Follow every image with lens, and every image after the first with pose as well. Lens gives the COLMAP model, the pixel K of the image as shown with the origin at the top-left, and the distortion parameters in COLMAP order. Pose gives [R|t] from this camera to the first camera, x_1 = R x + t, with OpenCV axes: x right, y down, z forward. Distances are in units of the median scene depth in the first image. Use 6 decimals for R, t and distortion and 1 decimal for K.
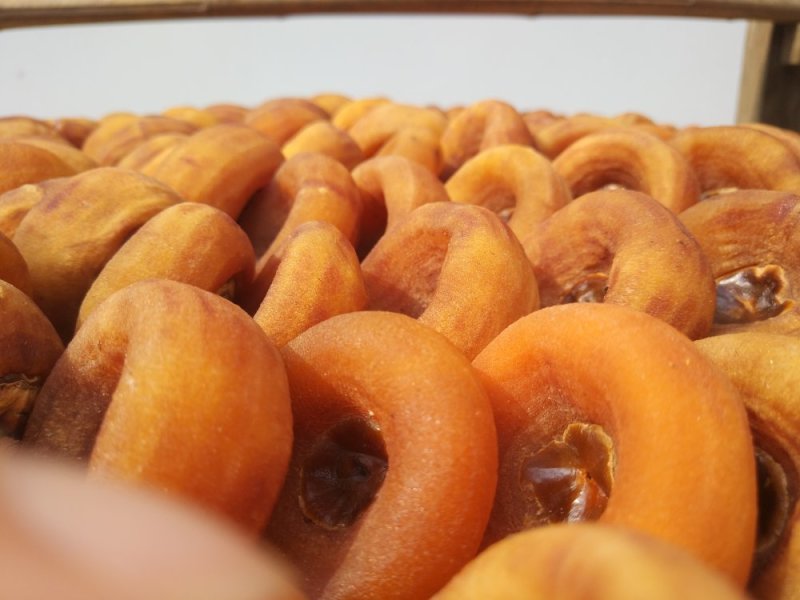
lens RADIAL K [[636.5, 0, 400.0], [0, 636.5, 300.0], [0, 0, 1]] dist [-0.001446, -0.028373]
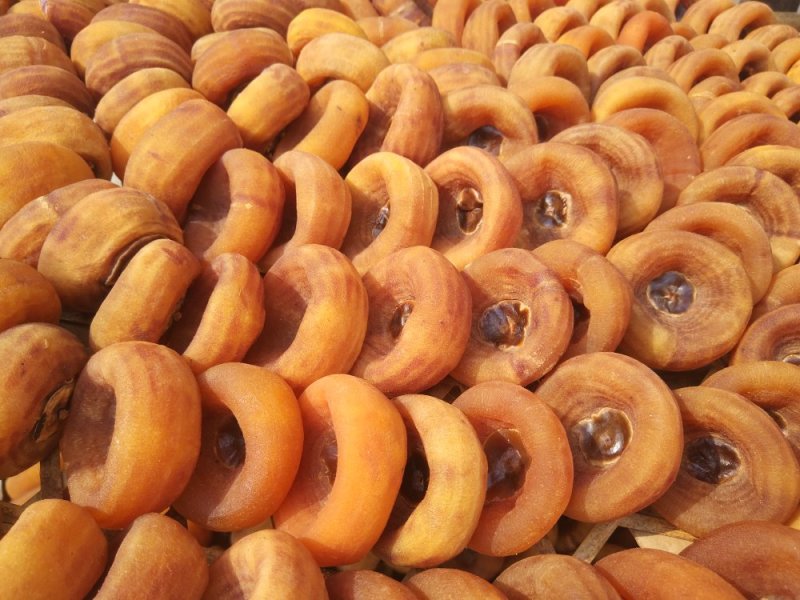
lens RADIAL K [[617.5, 0, 400.0], [0, 617.5, 300.0], [0, 0, 1]] dist [0.024781, -0.035557]
pose [[0.996631, 0.080641, -0.014957, 0.304476], [-0.066352, 0.899949, 0.430916, -0.722240], [0.048210, -0.428472, 0.902268, -0.384416]]
